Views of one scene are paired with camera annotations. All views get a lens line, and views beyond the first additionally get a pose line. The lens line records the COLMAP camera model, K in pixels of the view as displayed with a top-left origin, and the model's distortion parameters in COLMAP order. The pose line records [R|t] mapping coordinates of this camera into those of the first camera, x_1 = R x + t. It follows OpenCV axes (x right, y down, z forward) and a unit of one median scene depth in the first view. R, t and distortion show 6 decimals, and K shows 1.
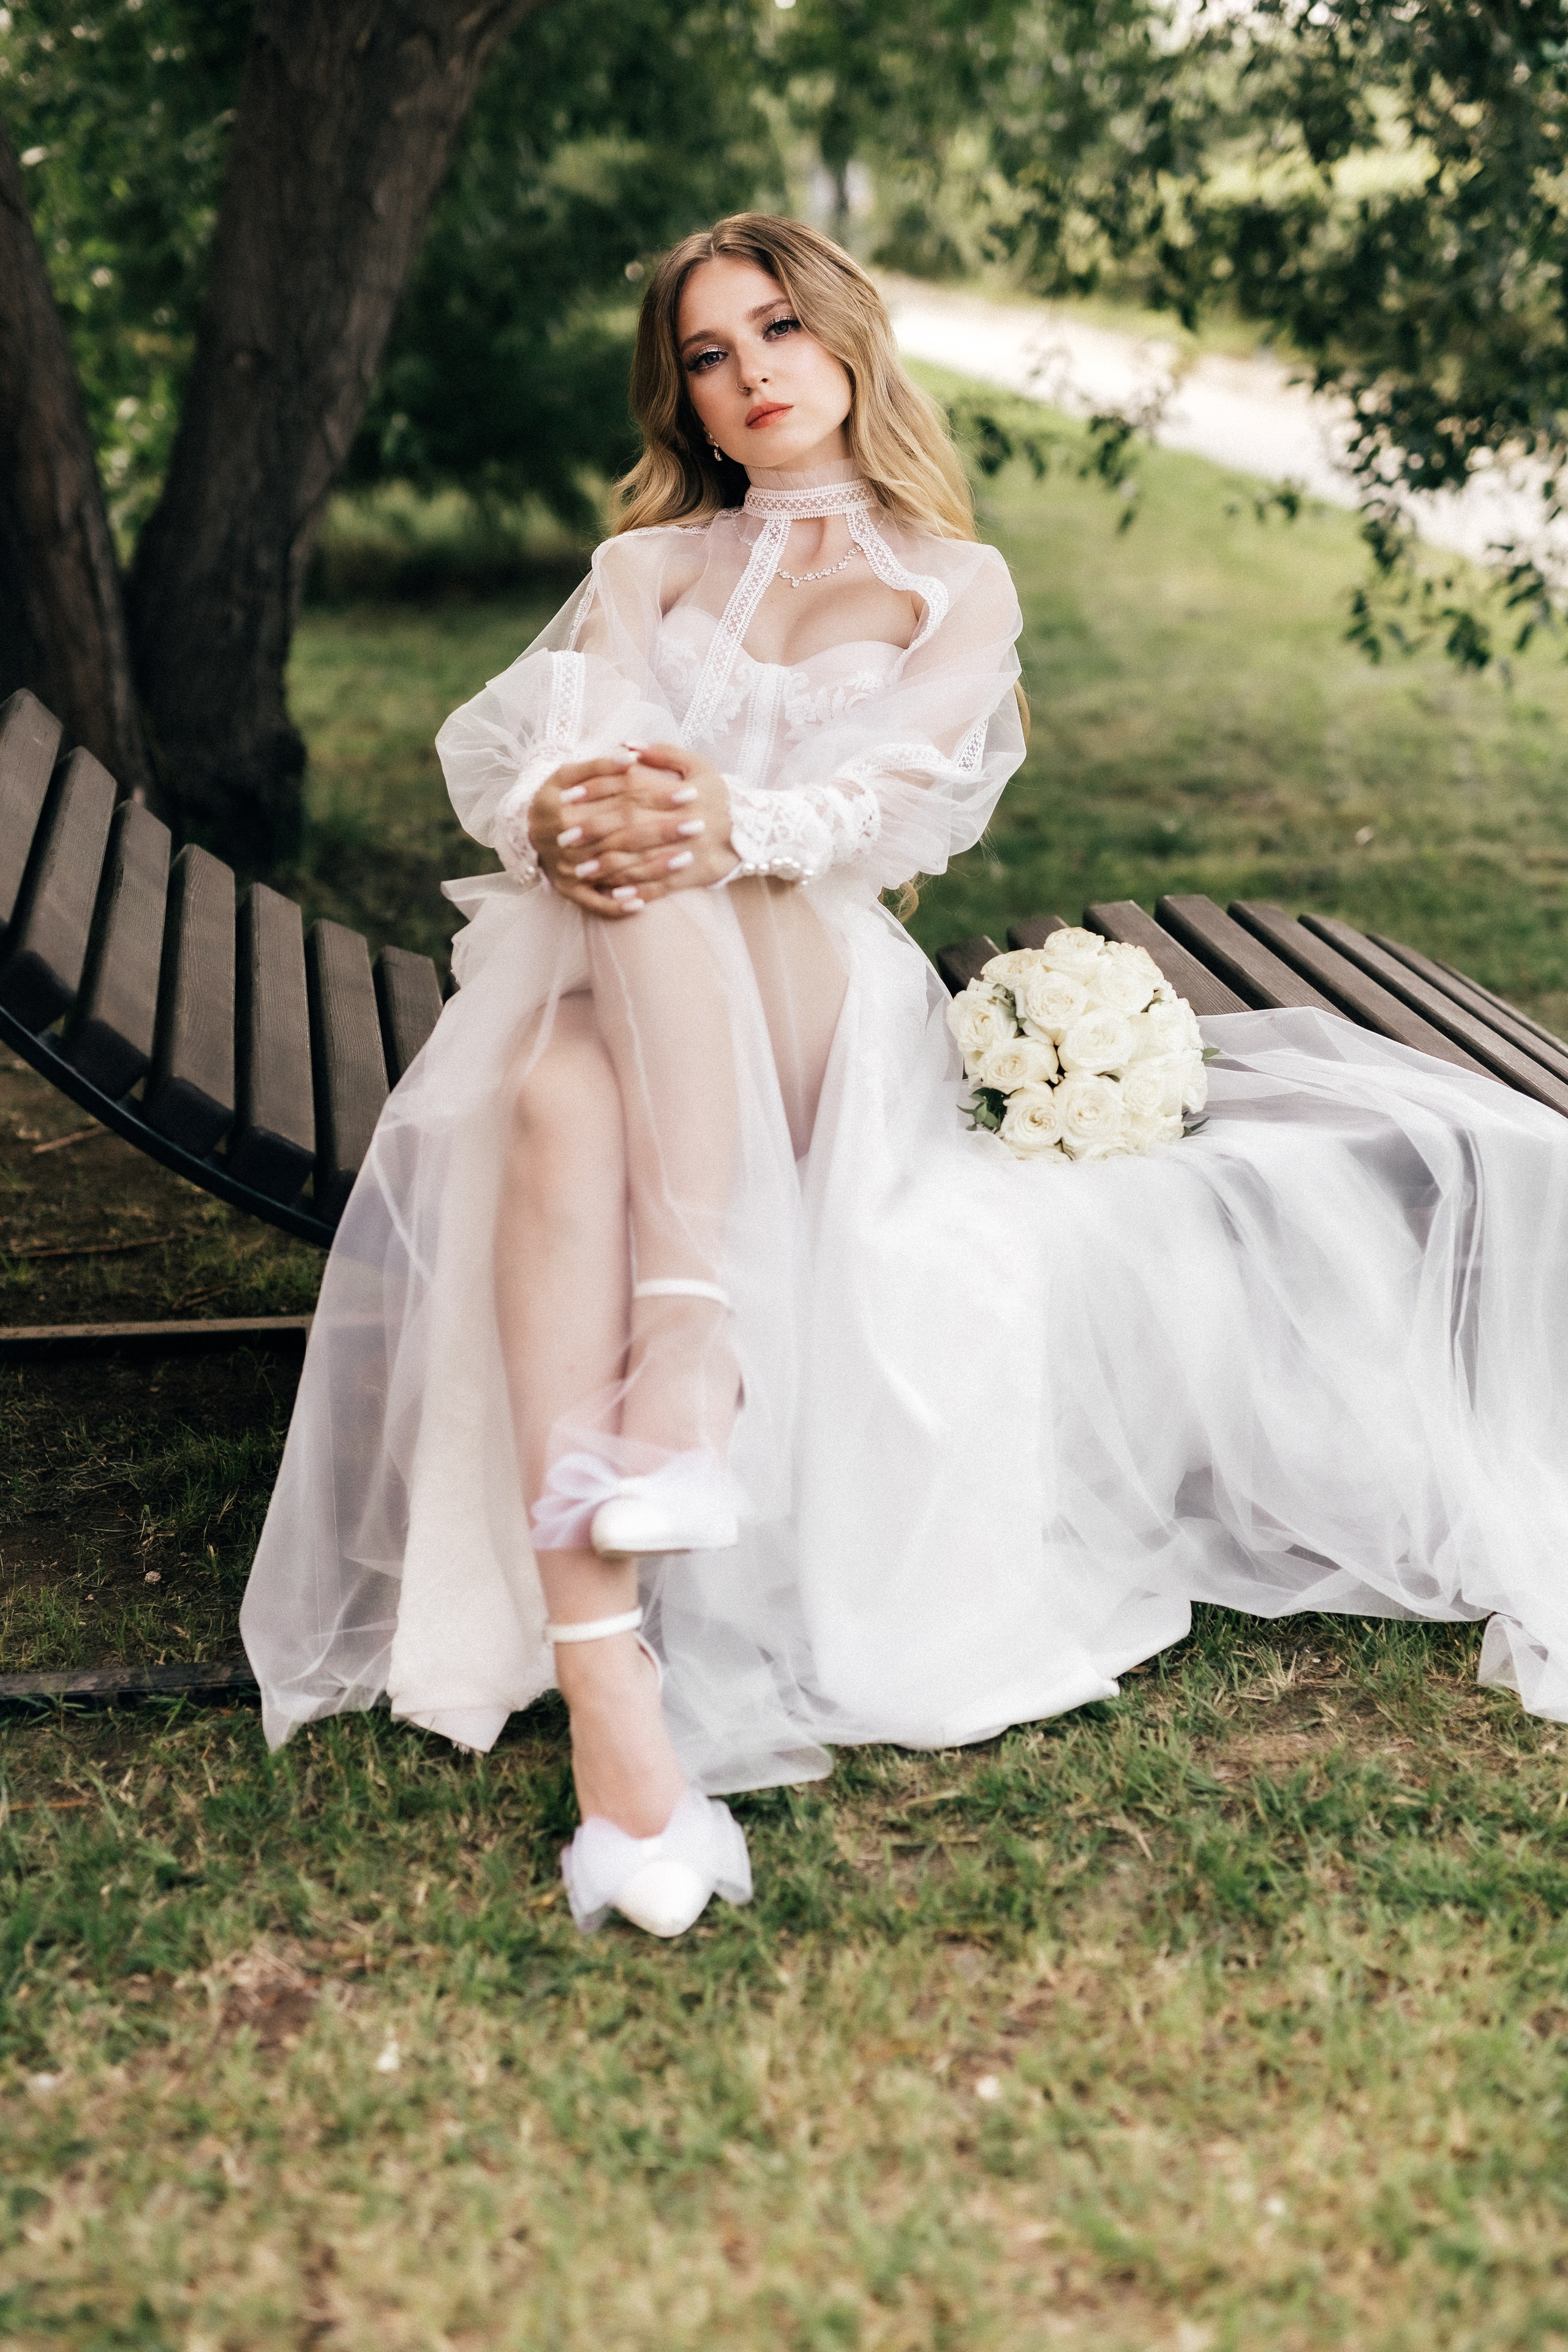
lens RADIAL K [[3442.0, 0, 779.9], [0, 3442.0, 1116.6], [0, 0, 1]] dist [0.016929, 0.003930]
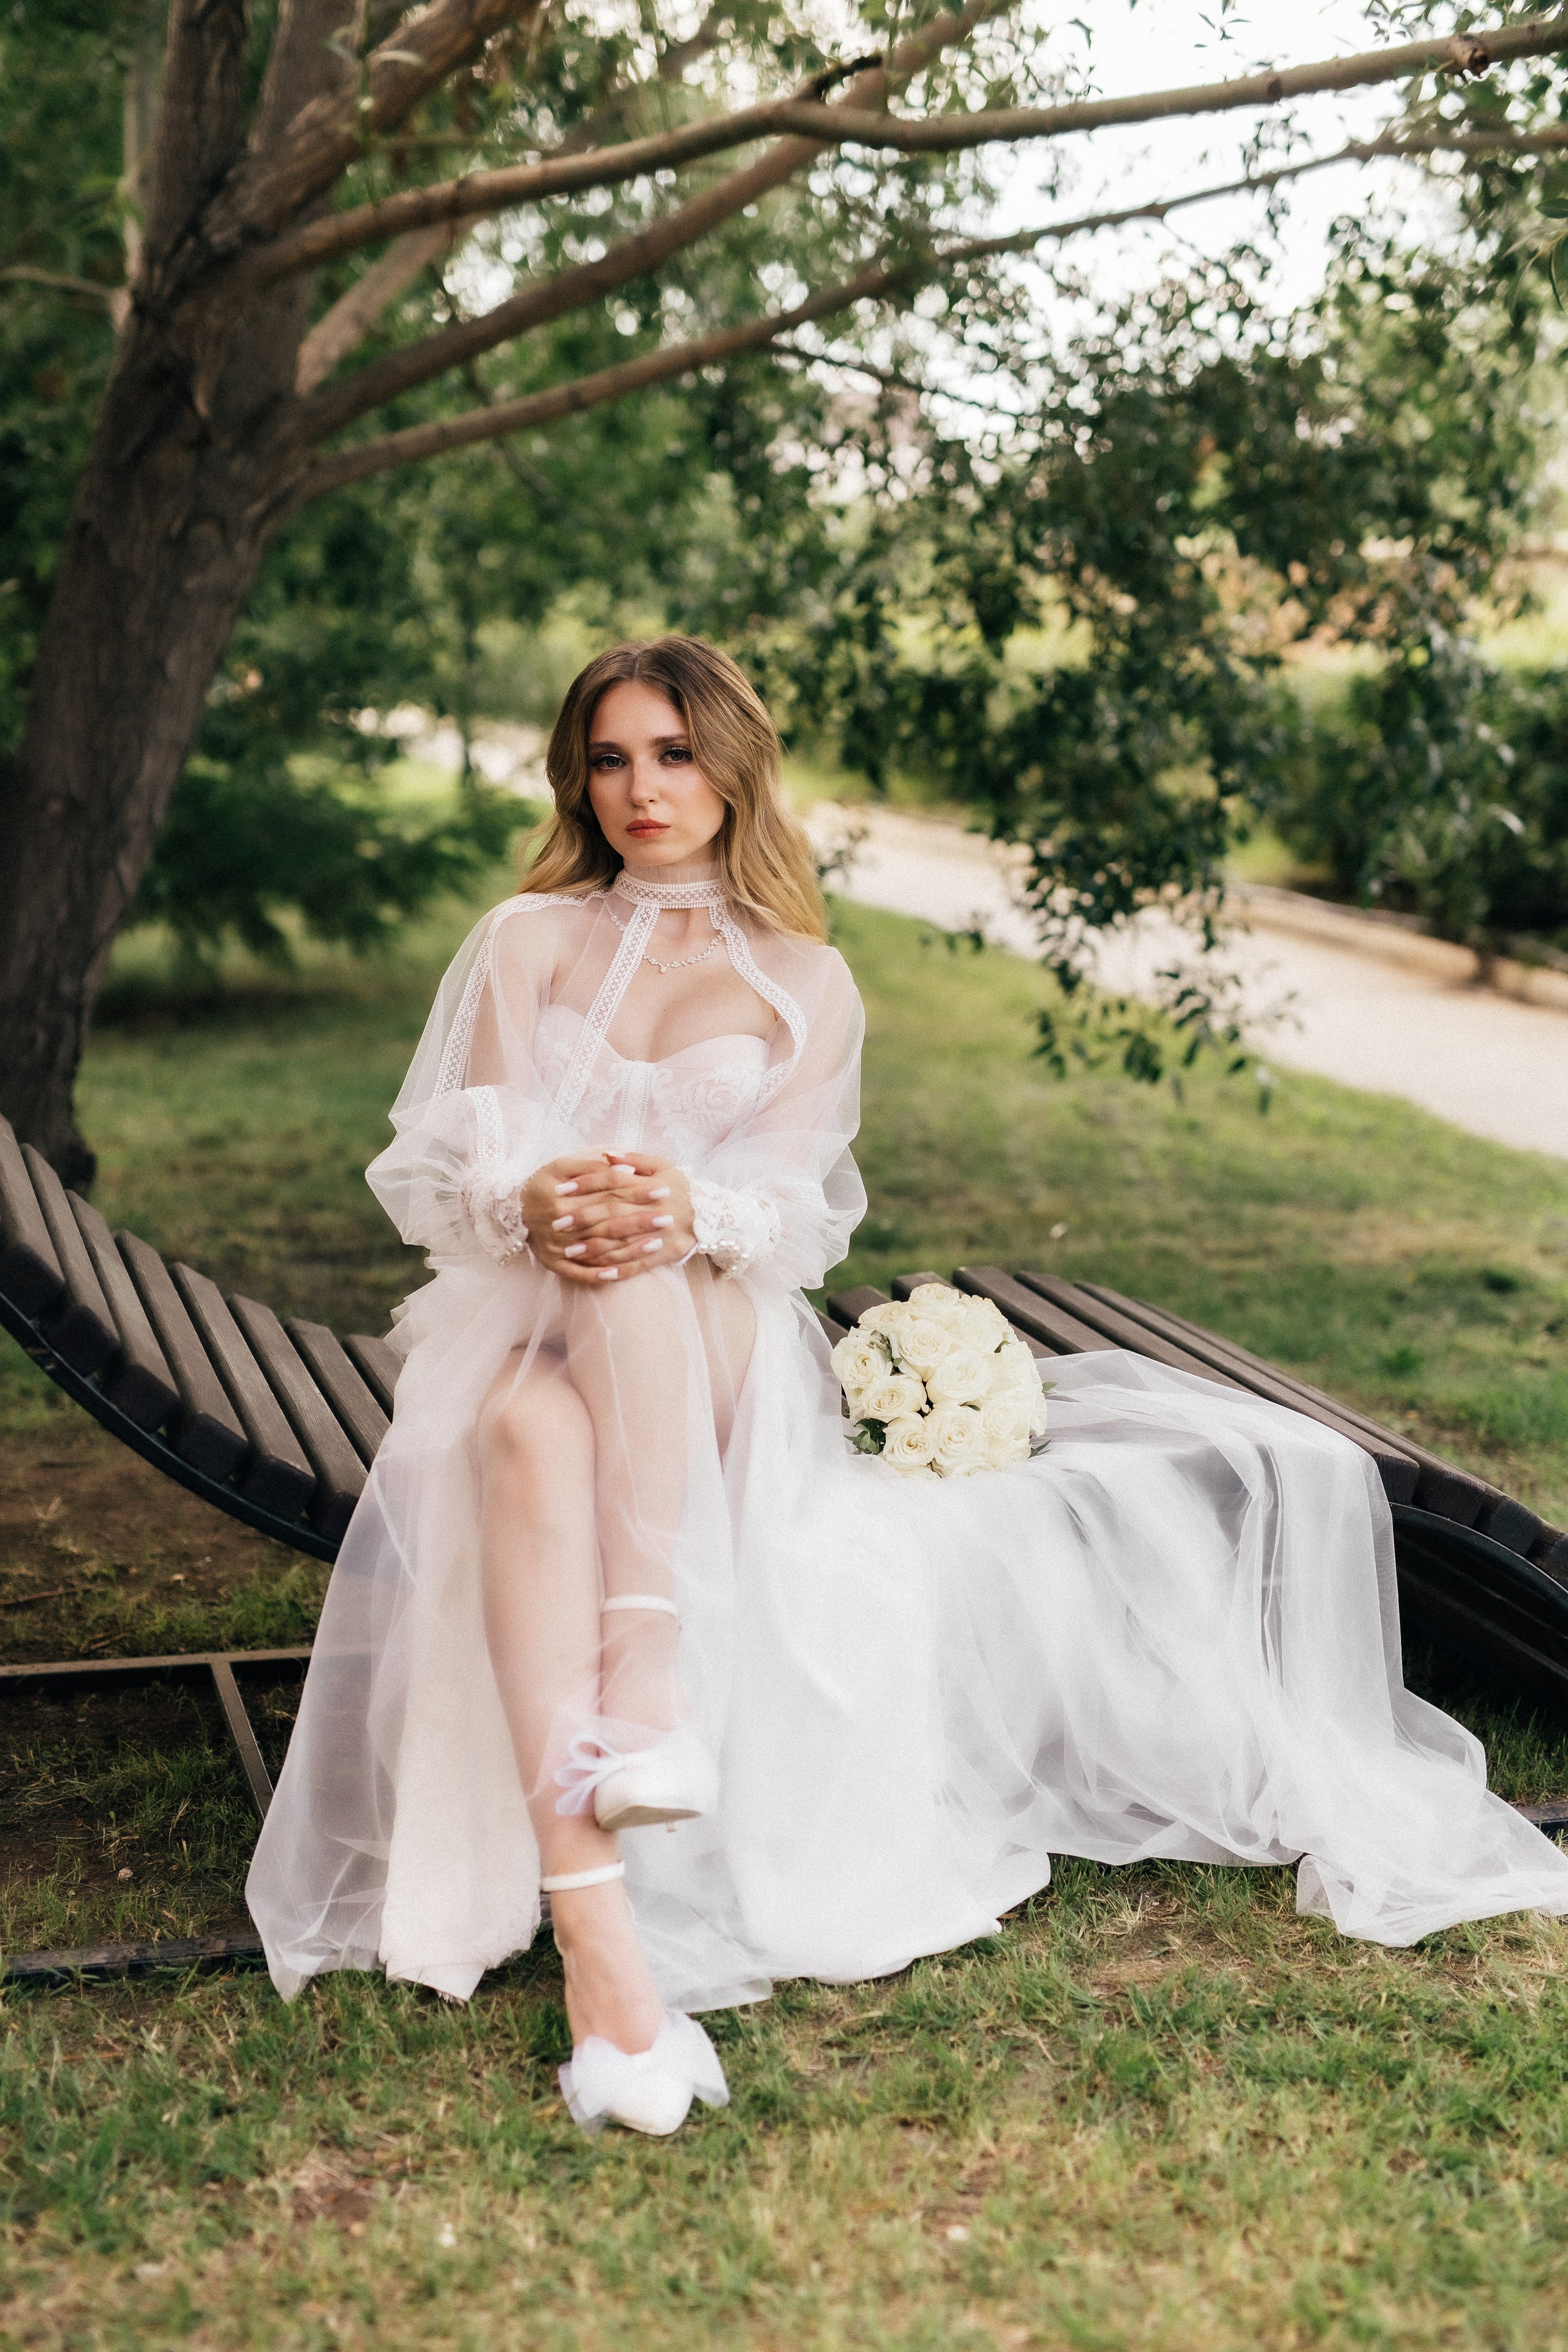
lens RADIAL K [[3442.0, 0, 779.9], [0, 3442.0, 1116.6], [0, 0, 1]] dist [0.016929, 0.003930]
pose [[0.992029, -0.005147, 0.125905, -0.118404], [0.020831, 0.992118, -0.123566, 0.034392], [-0.124277, 0.125204, 0.984317, -0.174443]]
